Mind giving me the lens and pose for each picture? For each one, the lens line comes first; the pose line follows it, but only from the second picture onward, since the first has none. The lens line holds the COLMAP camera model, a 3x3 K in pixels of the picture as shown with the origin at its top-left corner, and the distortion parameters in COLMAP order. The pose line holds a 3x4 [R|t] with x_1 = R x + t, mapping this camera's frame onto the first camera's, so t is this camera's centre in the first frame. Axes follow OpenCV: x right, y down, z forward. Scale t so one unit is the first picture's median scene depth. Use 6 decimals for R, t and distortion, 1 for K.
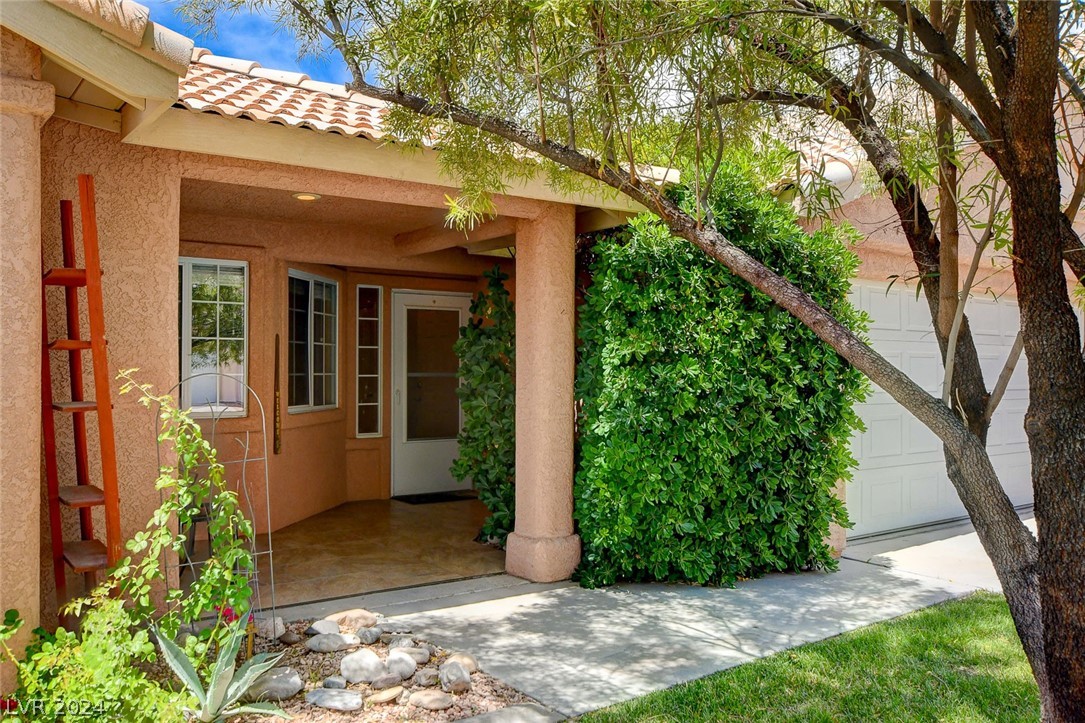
lens RADIAL K [[919.7, 0, 542.5], [0, 919.7, 361.5], [0, 0, 1]] dist [-0.009816, -0.004312]
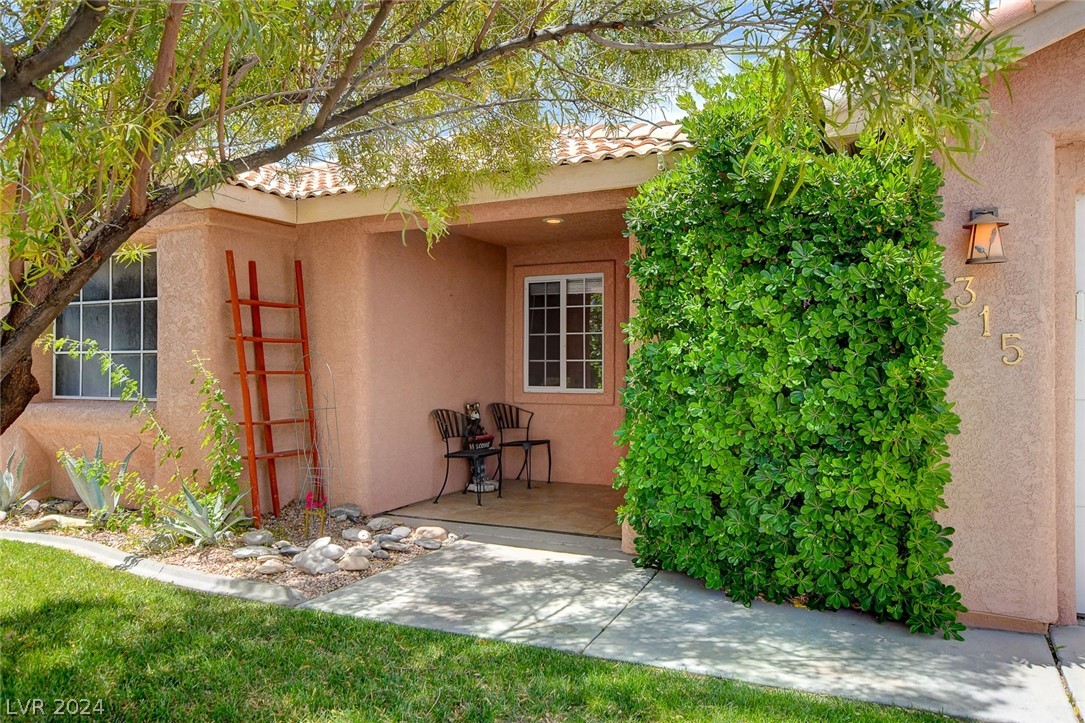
lens RADIAL K [[788.2, 0, 542.5], [0, 788.2, 361.5], [0, 0, 1]] dist [-0.005422, -0.002584]
pose [[0.443828, -0.010447, -0.896051, 0.916737], [0.006942, 0.999942, -0.008220, 0.035442], [0.896085, -0.002572, 0.443875, 0.618256]]
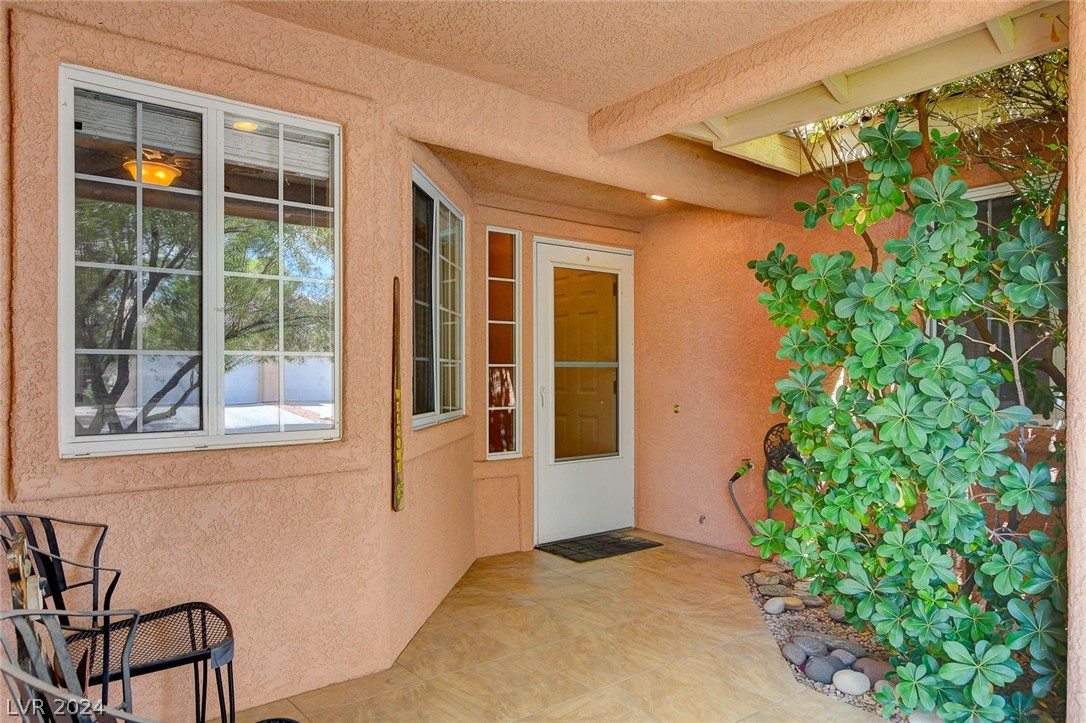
lens RADIAL K [[719.6, 0, 543.7], [0, 719.6, 370.8], [0, 0, 1]] dist [-0.001295, 0.000172]
pose [[0.999252, -0.001502, 0.038649, -0.325817], [0.001302, 0.999986, 0.005190, 0.030403], [-0.038656, -0.005136, 0.999239, 0.873664]]
